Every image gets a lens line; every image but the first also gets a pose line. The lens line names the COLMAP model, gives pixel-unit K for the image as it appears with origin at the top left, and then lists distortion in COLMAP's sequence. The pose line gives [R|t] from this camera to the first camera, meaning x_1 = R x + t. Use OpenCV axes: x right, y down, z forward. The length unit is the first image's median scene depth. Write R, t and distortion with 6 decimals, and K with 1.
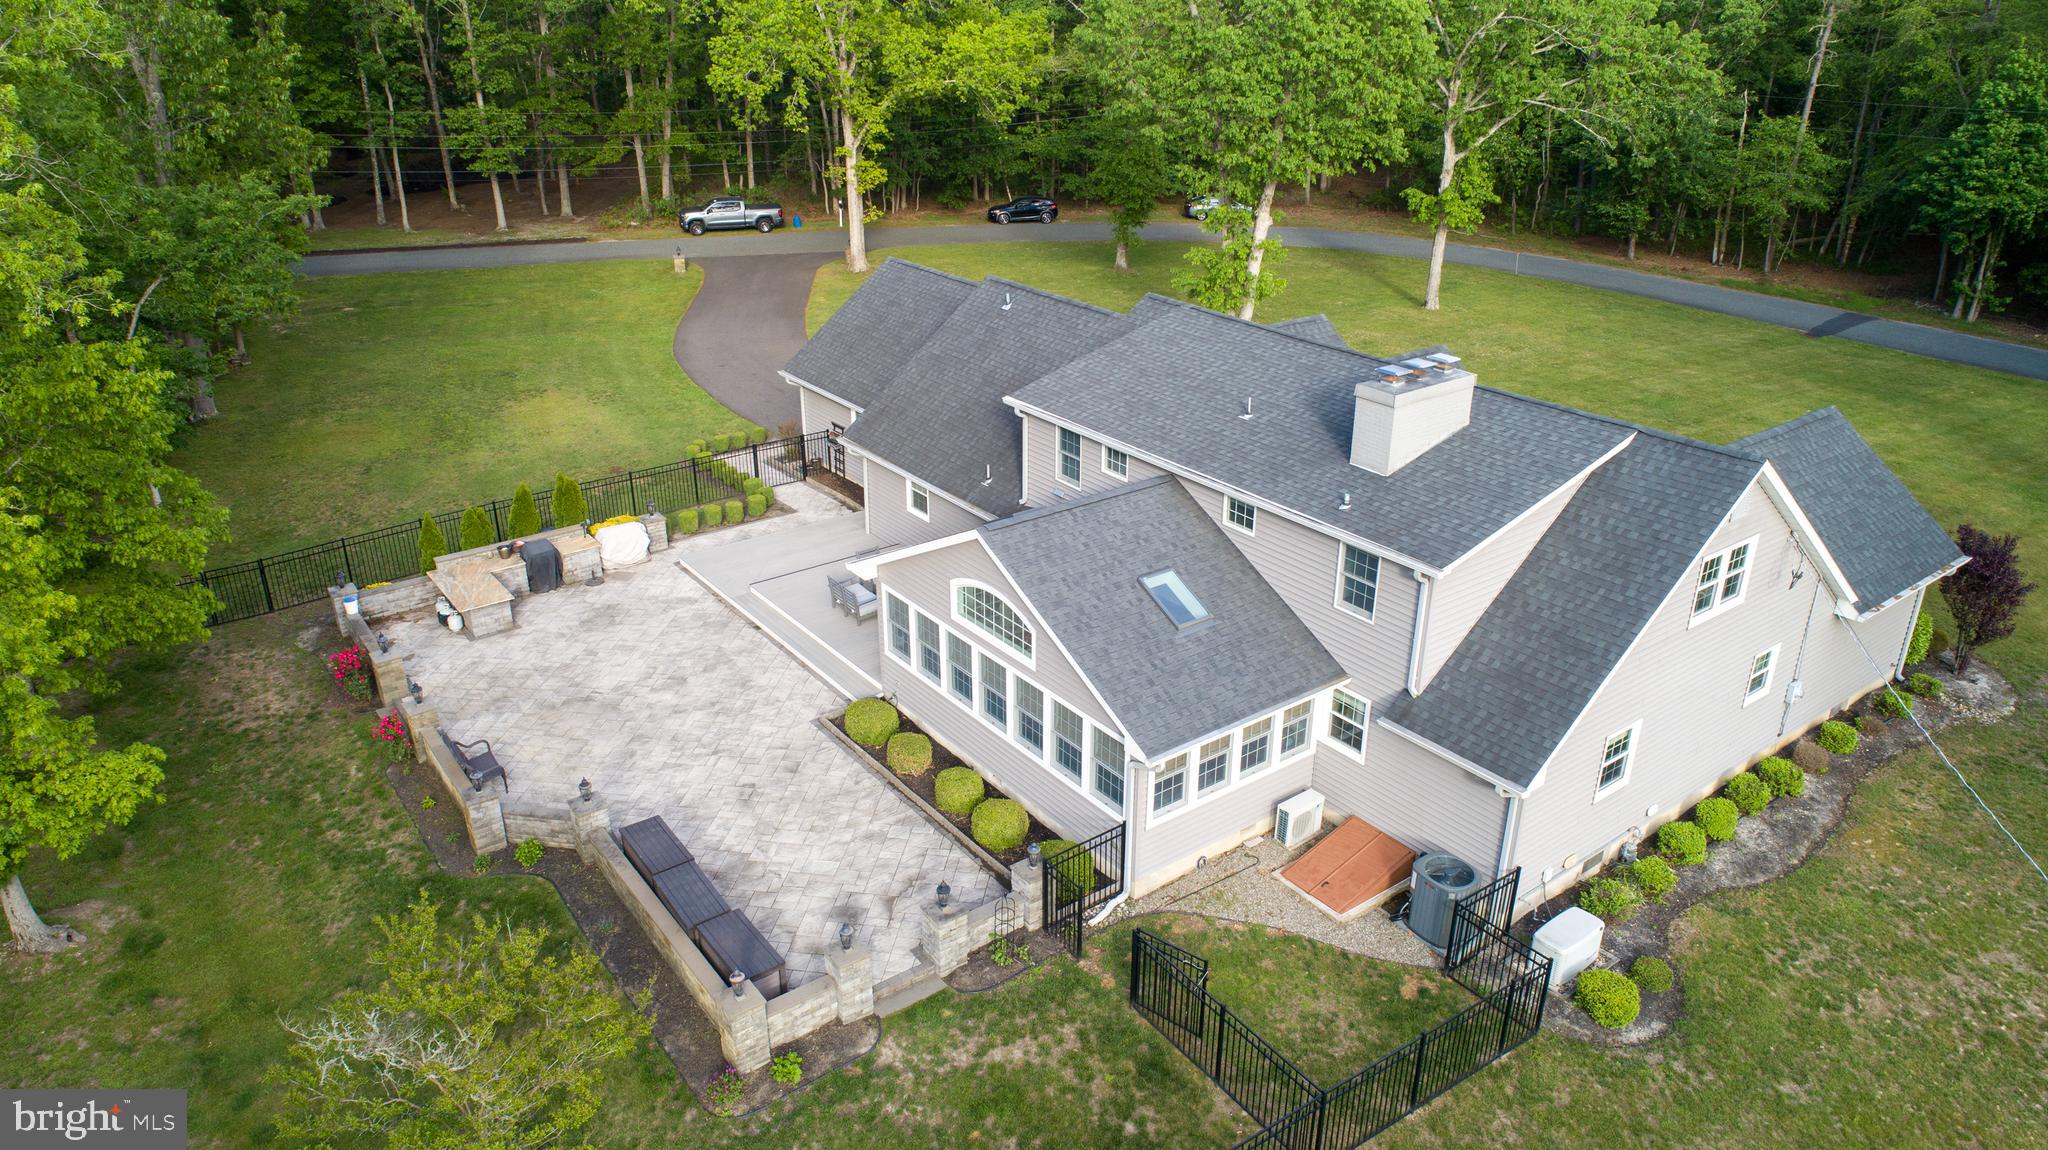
lens RADIAL K [[1365.4, 0, 1024.0], [0, 1365.4, 575.0], [0, 0, 1]] dist [-0.017065, 0.005241]
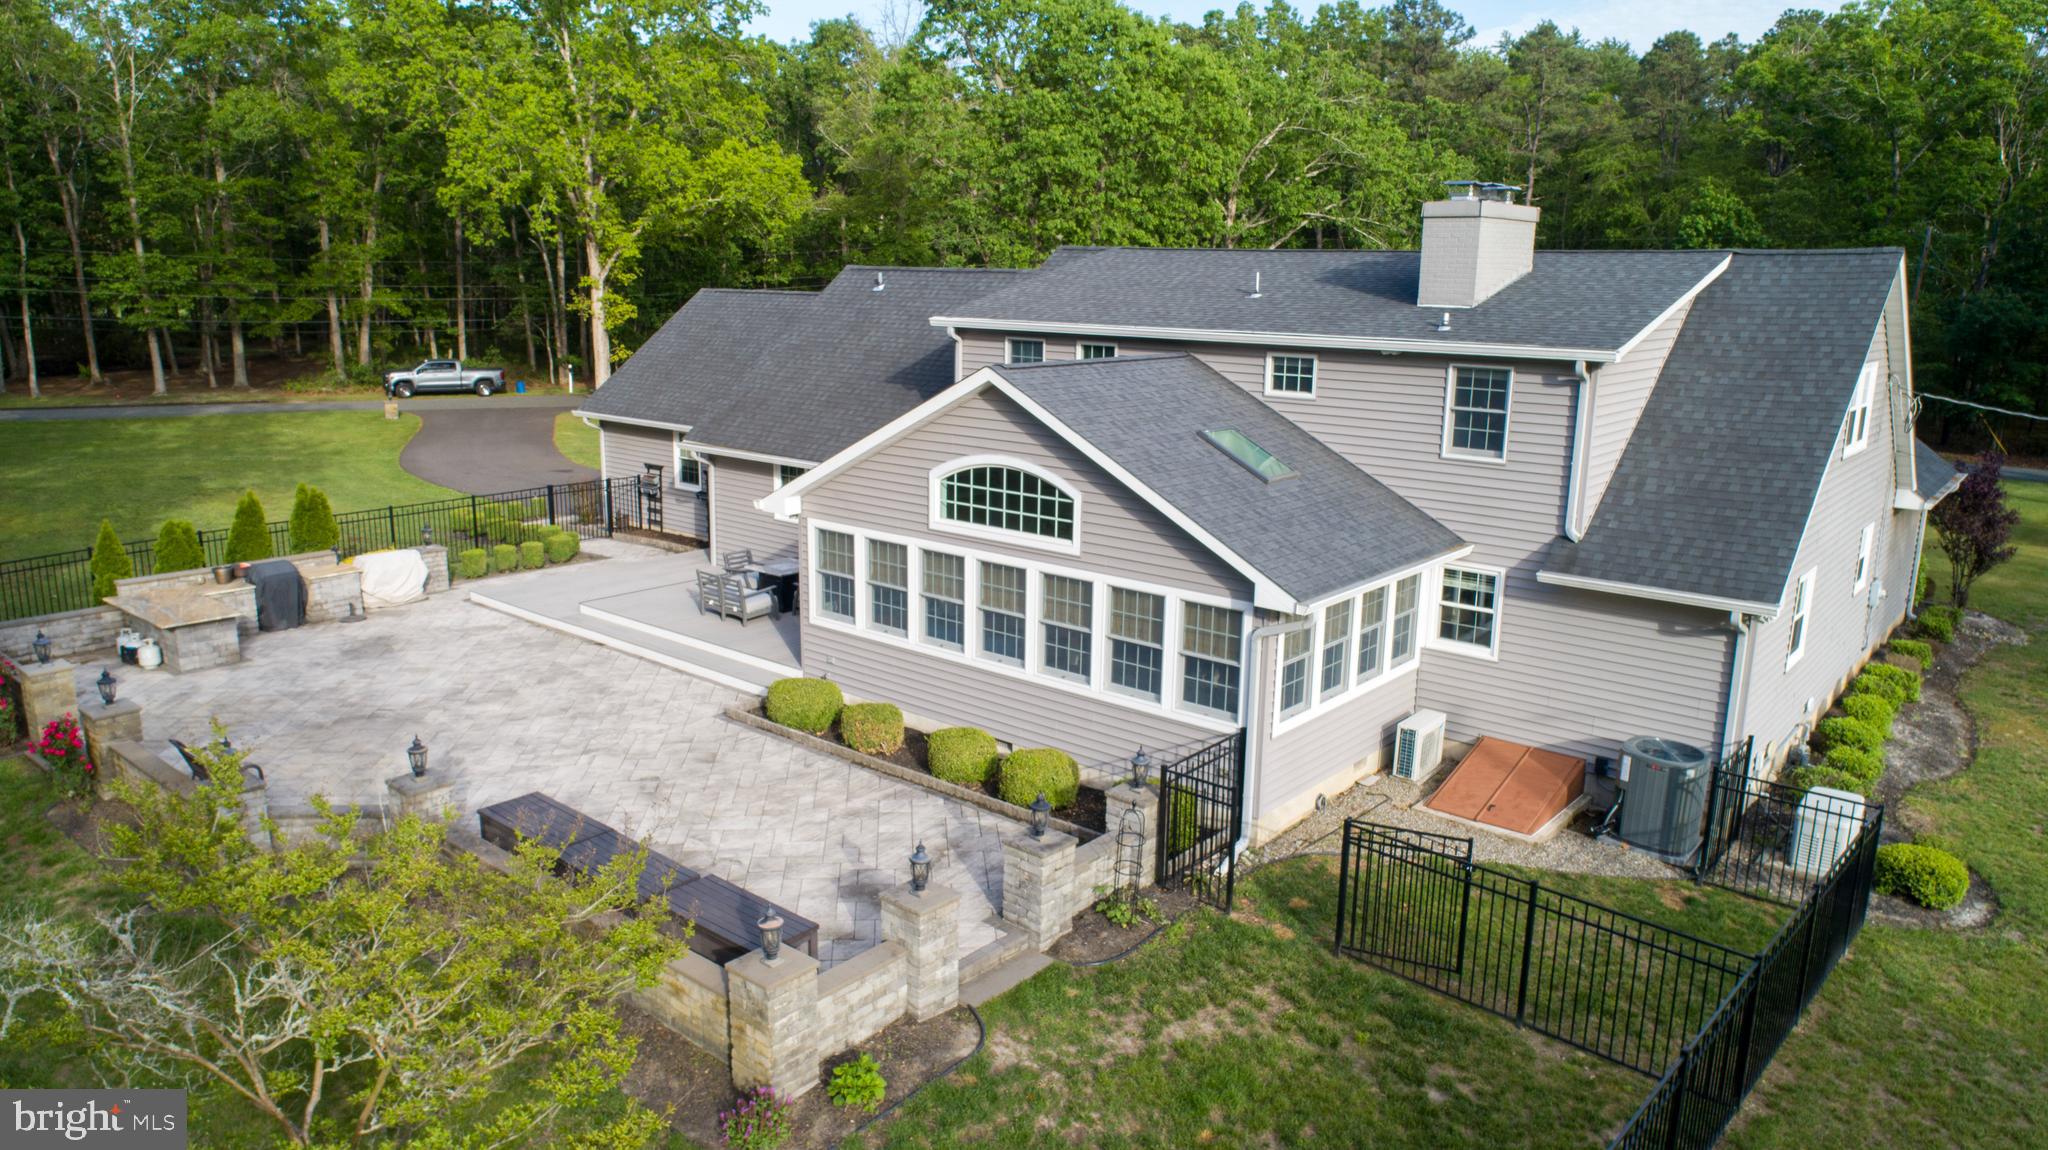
lens RADIAL K [[1363.2, 0, 1024.0], [0, 1363.2, 575.0], [0, 0, 1]] dist [-0.022099, 0.008754]
pose [[0.972493, -0.035736, 0.230173, -0.164035], [0.080627, 0.978720, -0.188698, 0.188130], [-0.218532, 0.202066, 0.954680, 0.272164]]
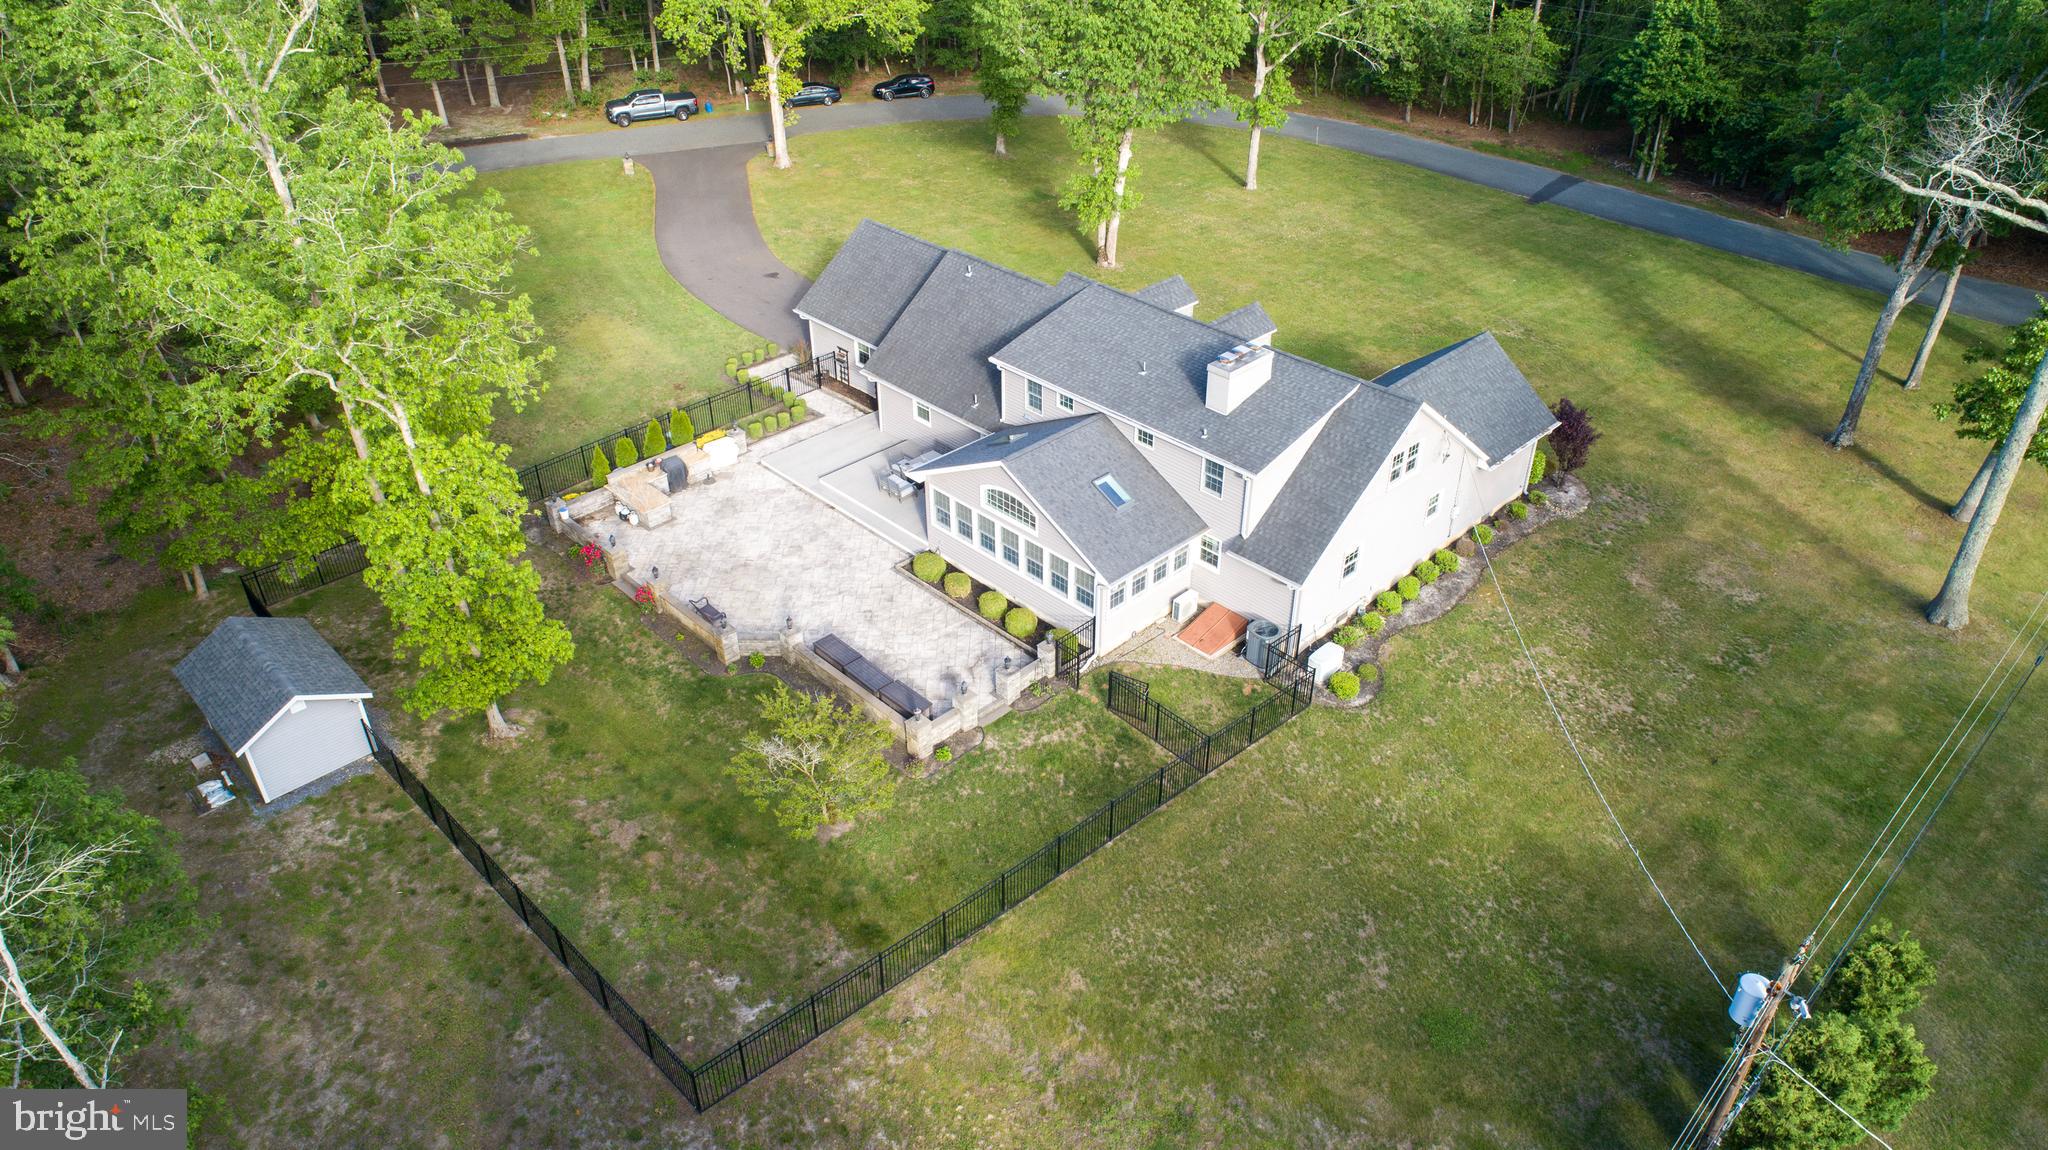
lens RADIAL K [[1365.4, 0, 1024.0], [0, 1365.4, 575.0], [0, 0, 1]] dist [-0.017065, 0.005241]
pose [[0.991110, -0.077050, 0.108459, -0.180427], [0.057868, 0.983735, 0.170048, -0.161797], [-0.119797, -0.162260, 0.979449, -0.658027]]
